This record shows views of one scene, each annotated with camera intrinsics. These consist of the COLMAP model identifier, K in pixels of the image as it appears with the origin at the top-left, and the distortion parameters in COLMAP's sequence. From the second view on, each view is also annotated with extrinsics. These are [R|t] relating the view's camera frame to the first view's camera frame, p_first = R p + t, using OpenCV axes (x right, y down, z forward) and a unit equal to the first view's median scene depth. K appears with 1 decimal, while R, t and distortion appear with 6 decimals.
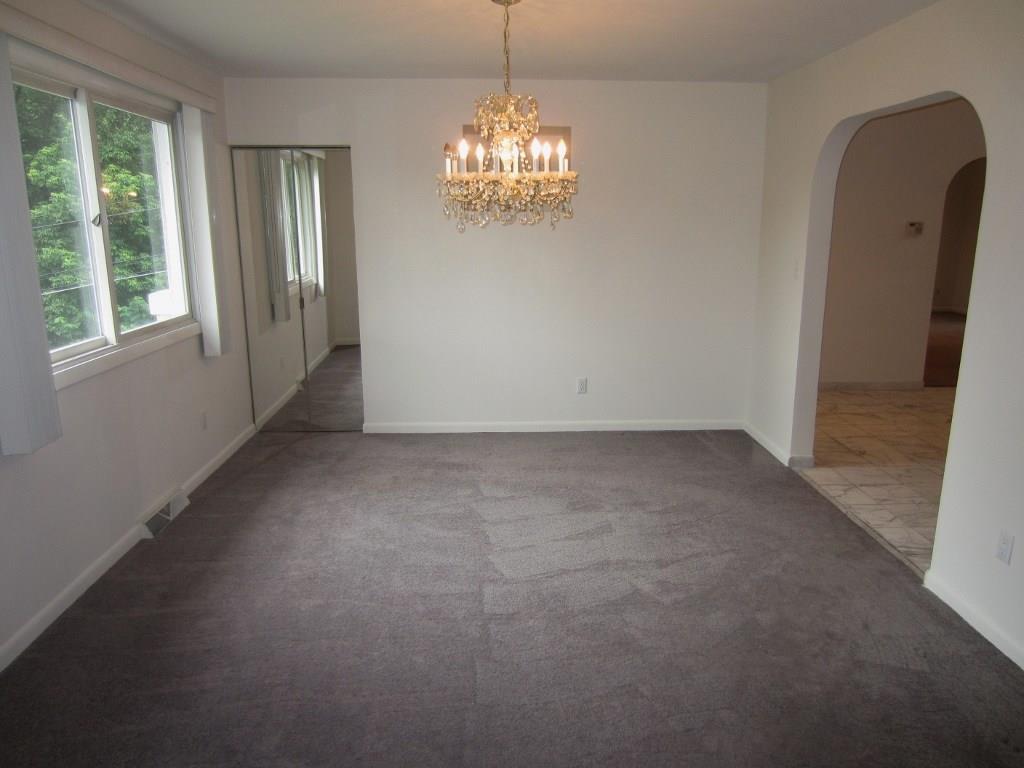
lens RADIAL K [[729.2, 0, 512.8], [0, 729.2, 382.3], [0, 0, 1]] dist [-0.027721, -0.000658]
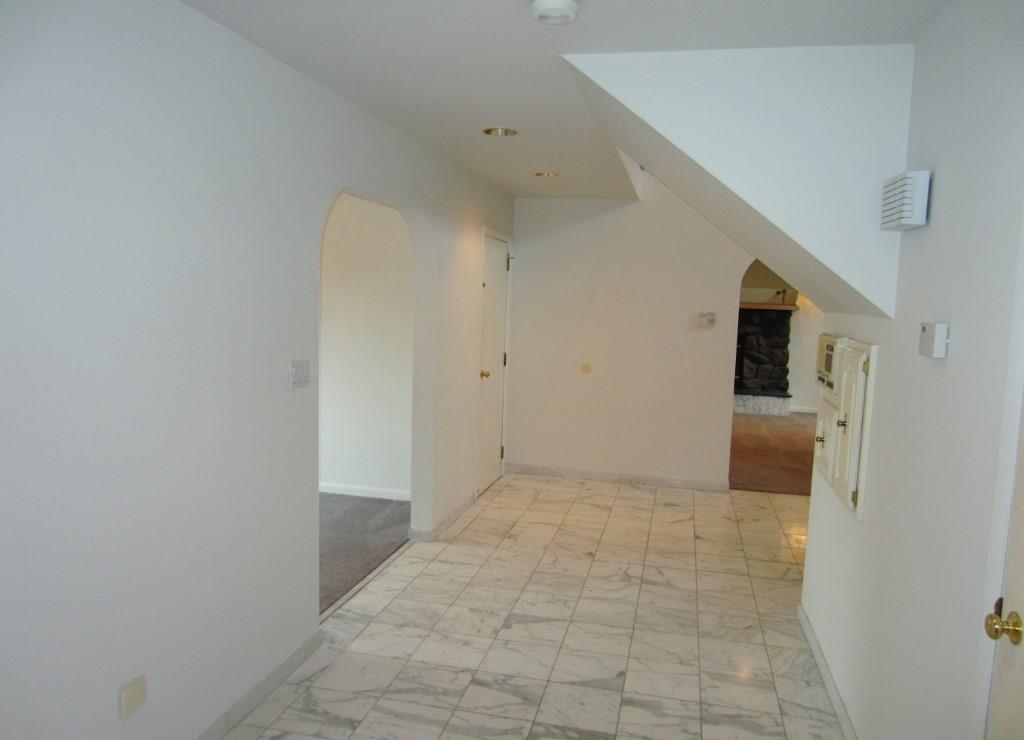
lens RADIAL K [[757.9, 0, 512.2], [0, 757.9, 372.7], [0, 0, 1]] dist [0.001963, -0.000394]
pose [[0.965567, 0.060915, -0.252923, 0.717950], [-0.093018, 0.988770, -0.116969, -0.002656], [0.242958, 0.136468, 0.960390, -0.021757]]
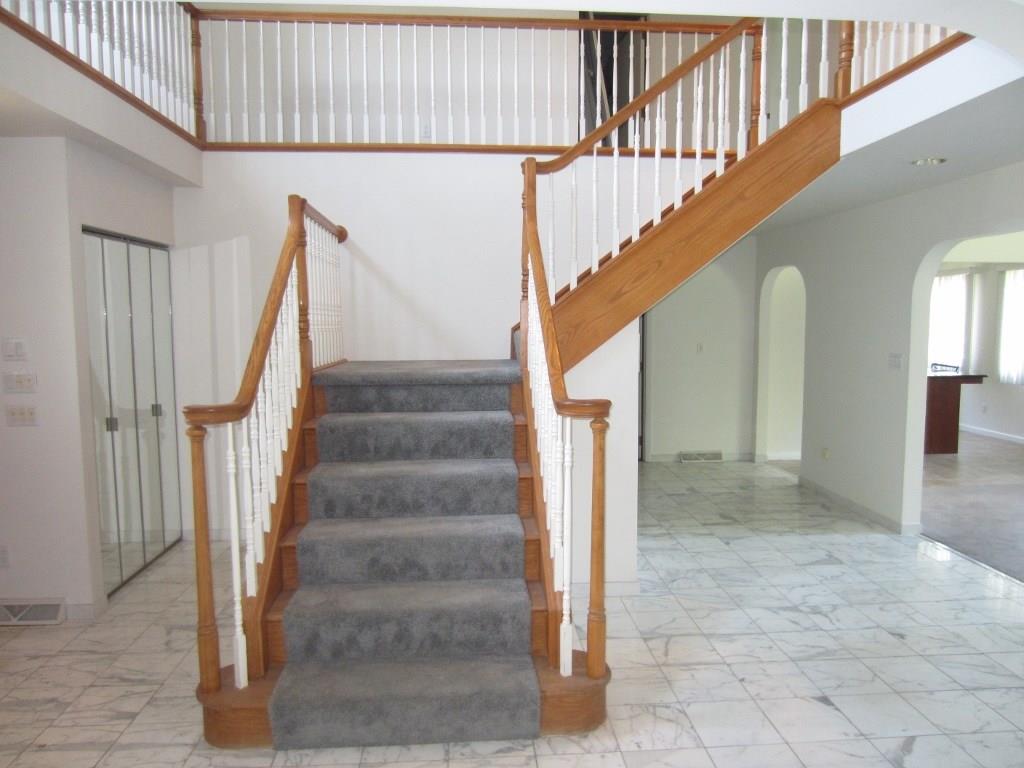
lens RADIAL K [[729.2, 0, 512.5], [0, 729.2, 384.9], [0, 0, 1]] dist [-0.027721, -0.000658]
pose [[-0.999600, 0.002755, -0.028130, 0.989281], [-0.005993, 0.951949, 0.306199, -0.353333], [0.027622, 0.306245, -0.951552, 1.567360]]
